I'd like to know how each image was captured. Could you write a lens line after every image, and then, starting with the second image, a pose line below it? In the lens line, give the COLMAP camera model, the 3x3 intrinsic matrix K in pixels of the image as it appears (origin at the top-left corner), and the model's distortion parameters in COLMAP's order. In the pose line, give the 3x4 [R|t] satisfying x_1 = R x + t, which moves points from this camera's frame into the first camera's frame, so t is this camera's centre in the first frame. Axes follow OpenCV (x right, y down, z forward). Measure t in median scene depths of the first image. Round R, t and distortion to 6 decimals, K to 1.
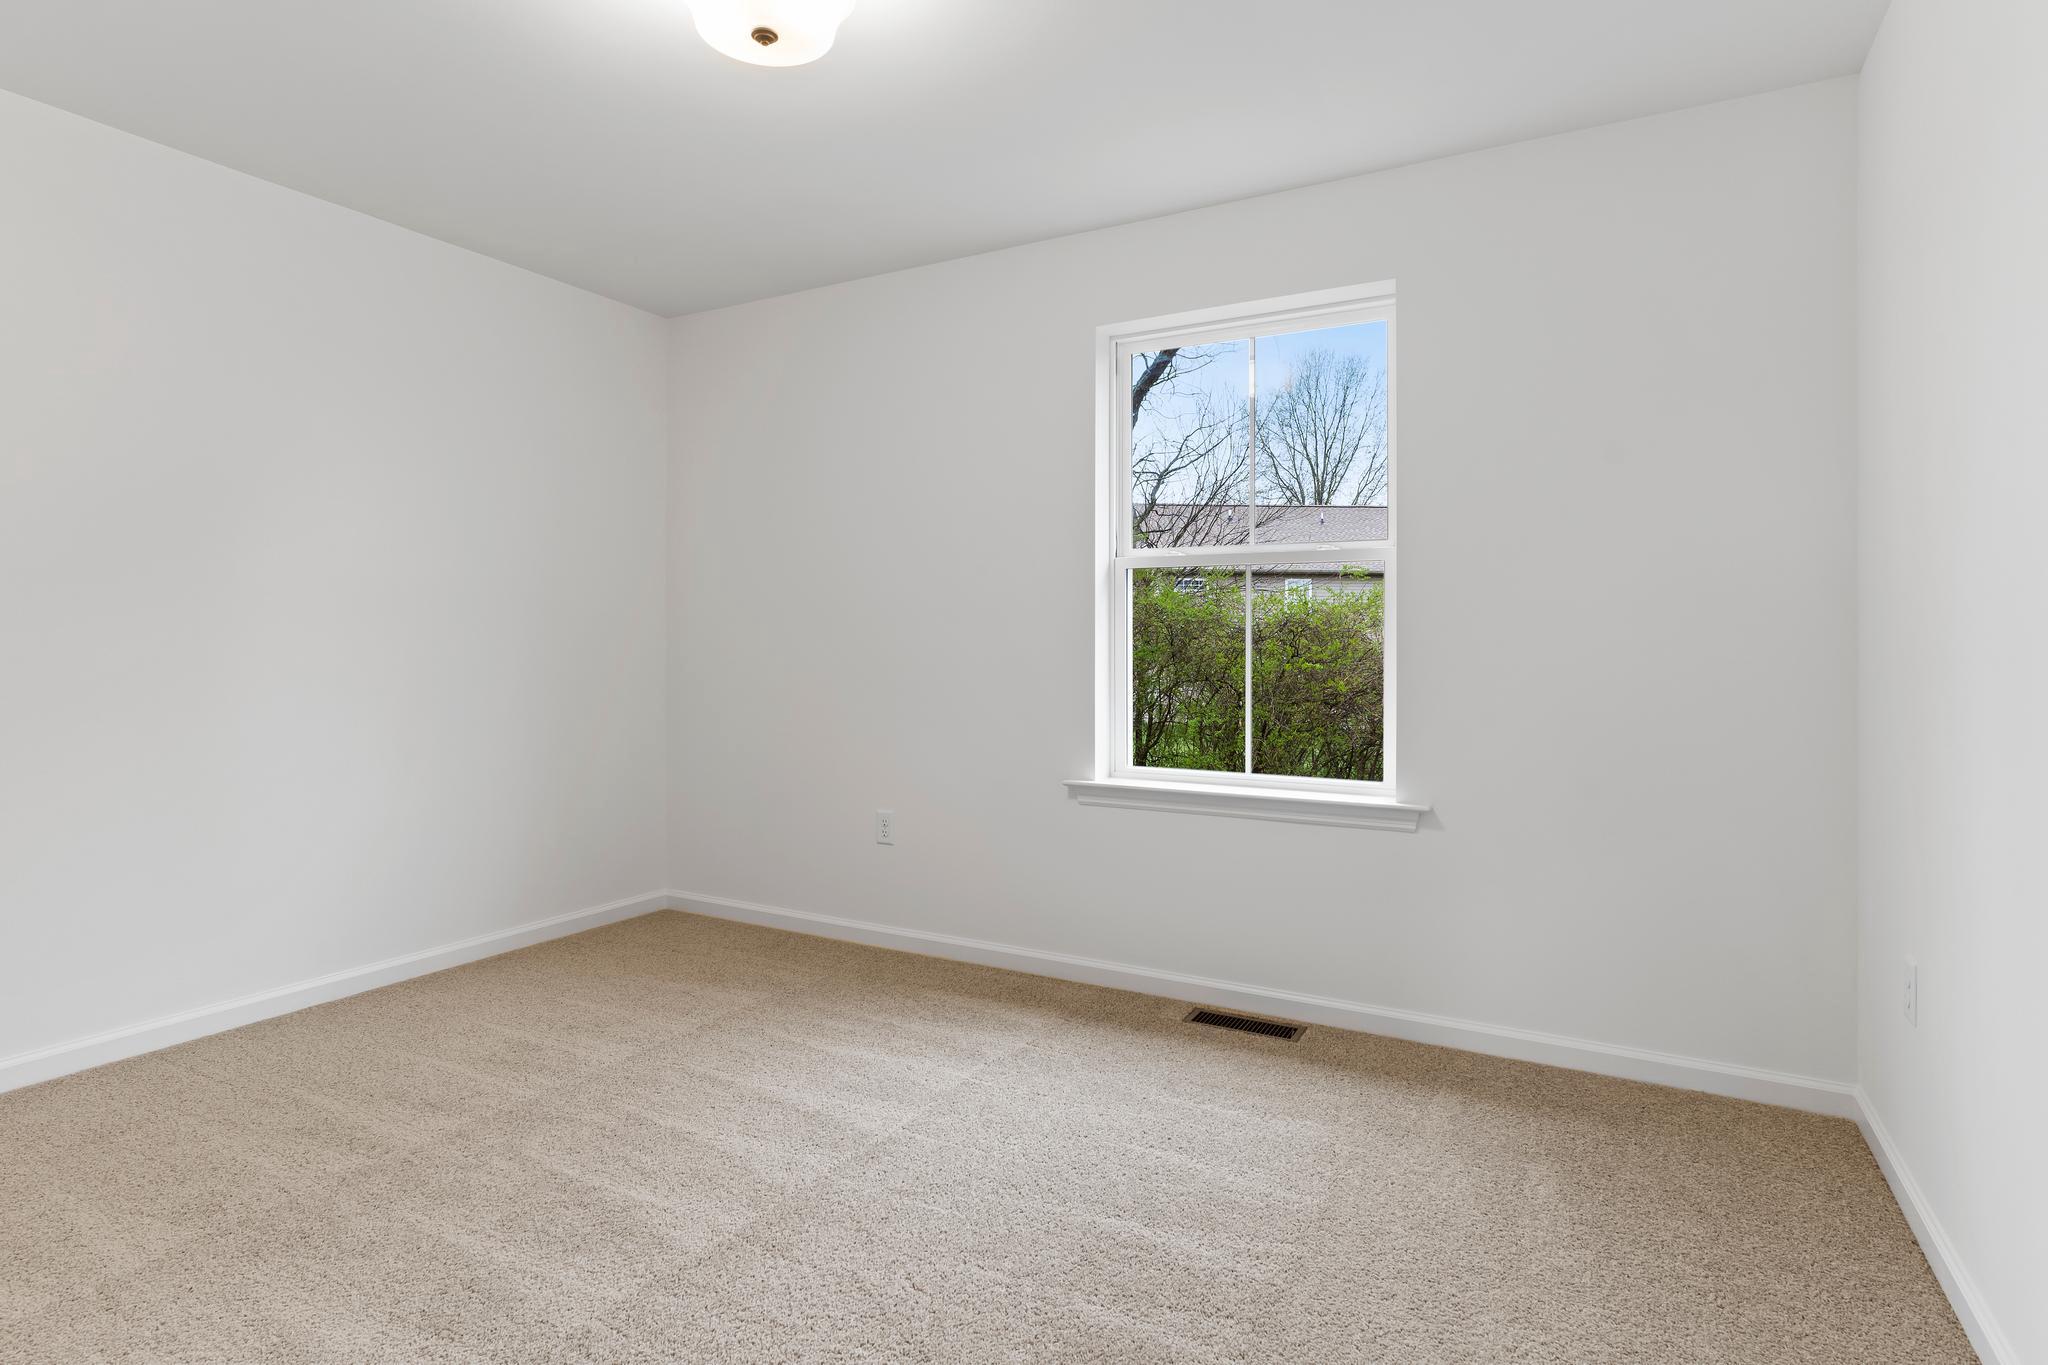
lens RADIAL K [[1044.4, 0, 1020.6], [0, 1044.4, 680.0], [0, 0, 1]] dist [-0.019190, 0.013762]
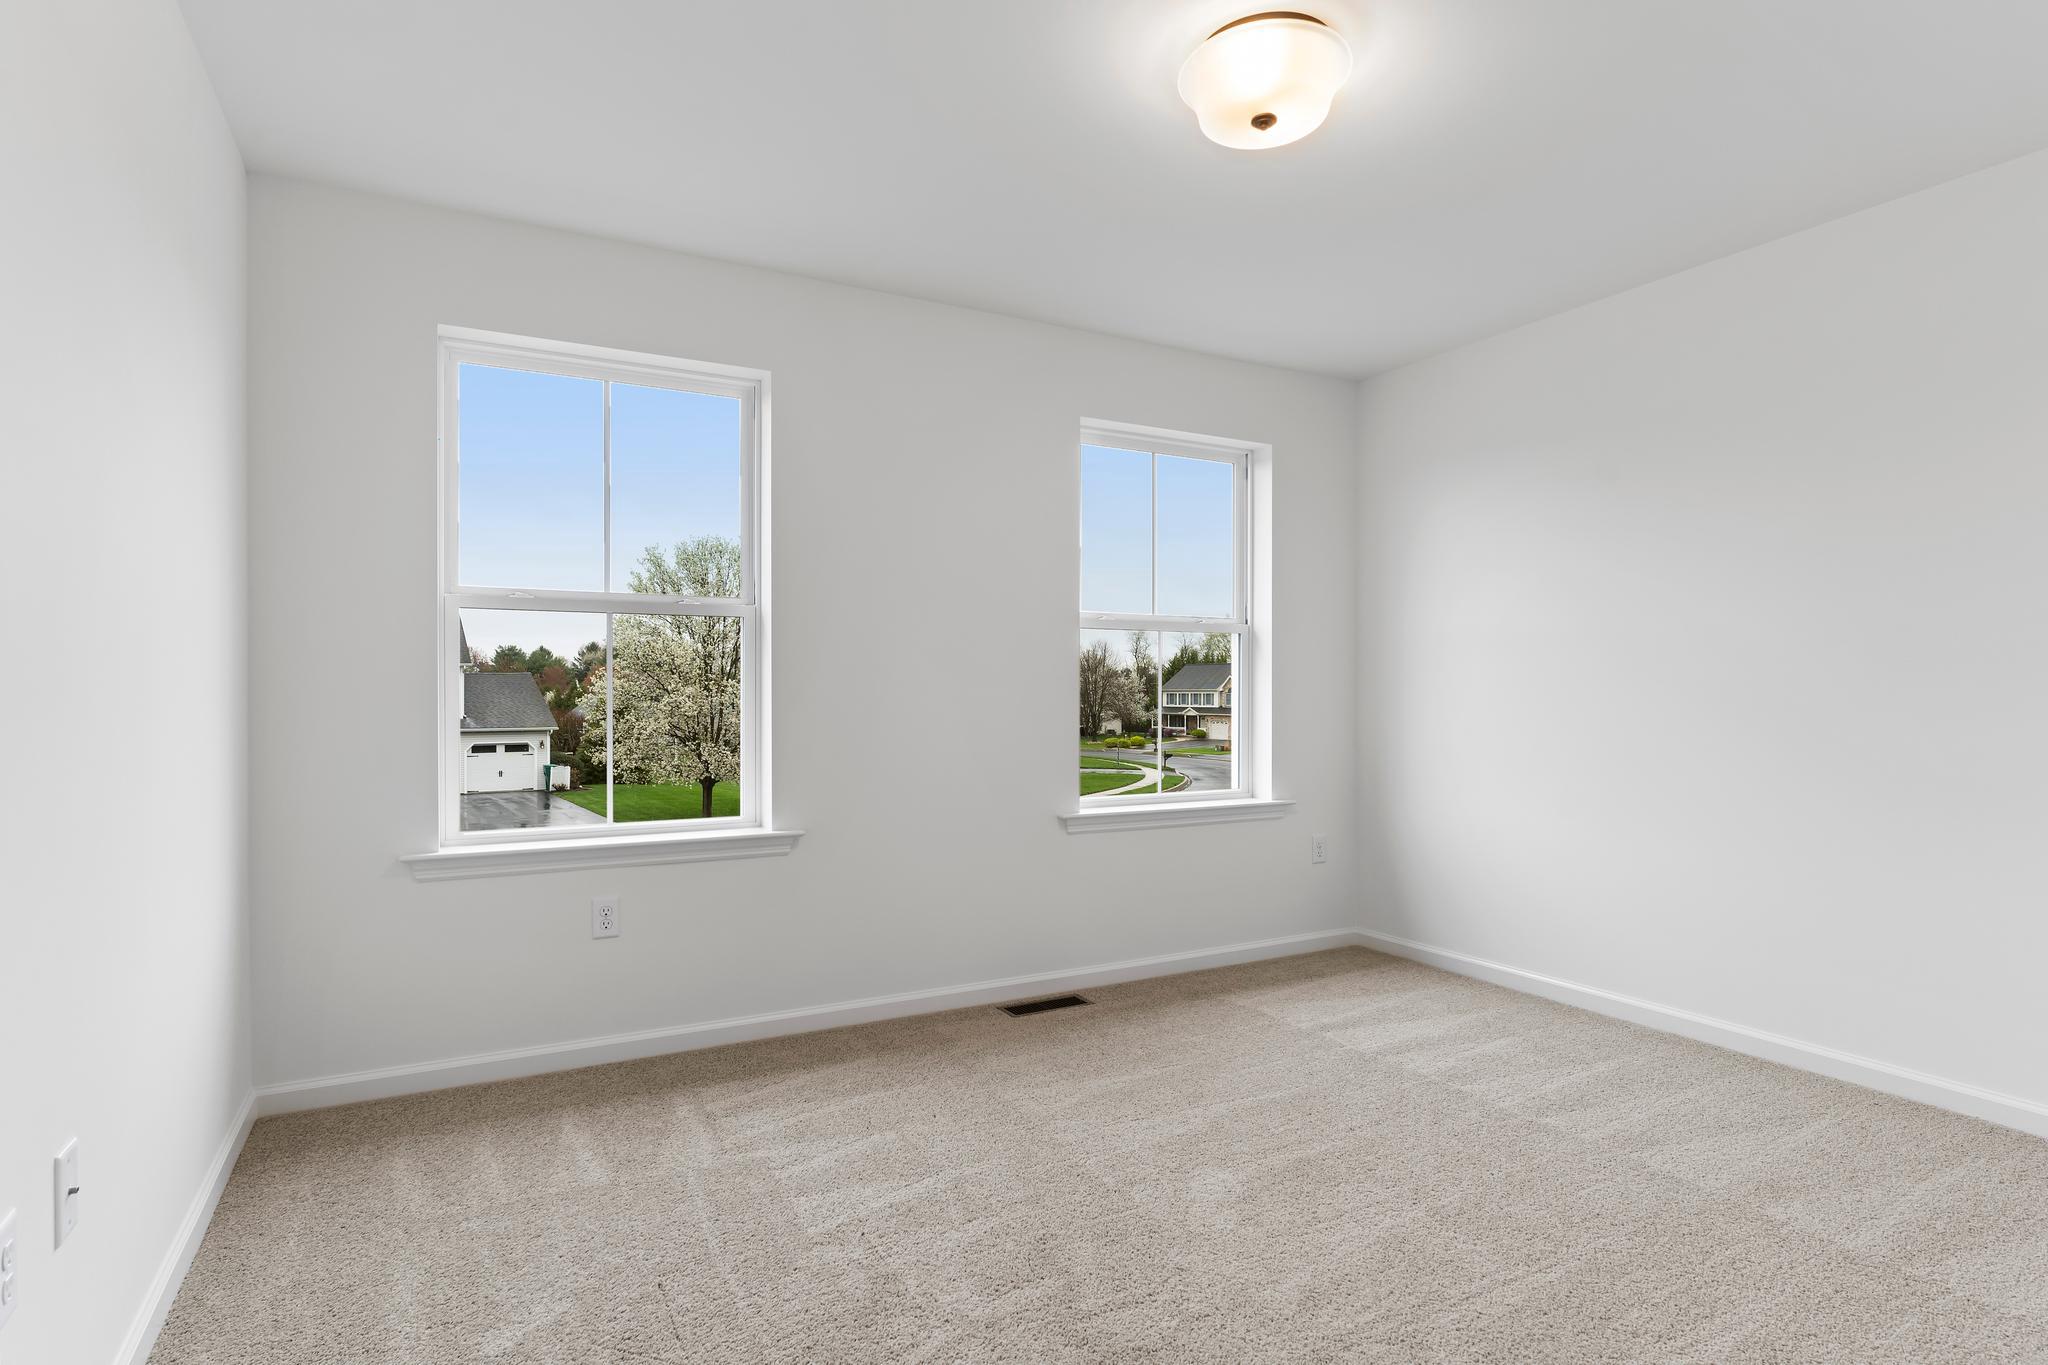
lens RADIAL K [[1040.2, 0, 1018.2], [0, 1040.2, 673.5], [0, 0, 1]] dist [-0.007525, 0.000980]
pose [[0.547340, 0.004204, 0.836900, -0.636684], [0.028745, 0.999303, -0.023819, -0.023333], [-0.836416, 0.037094, 0.546838, 0.266860]]
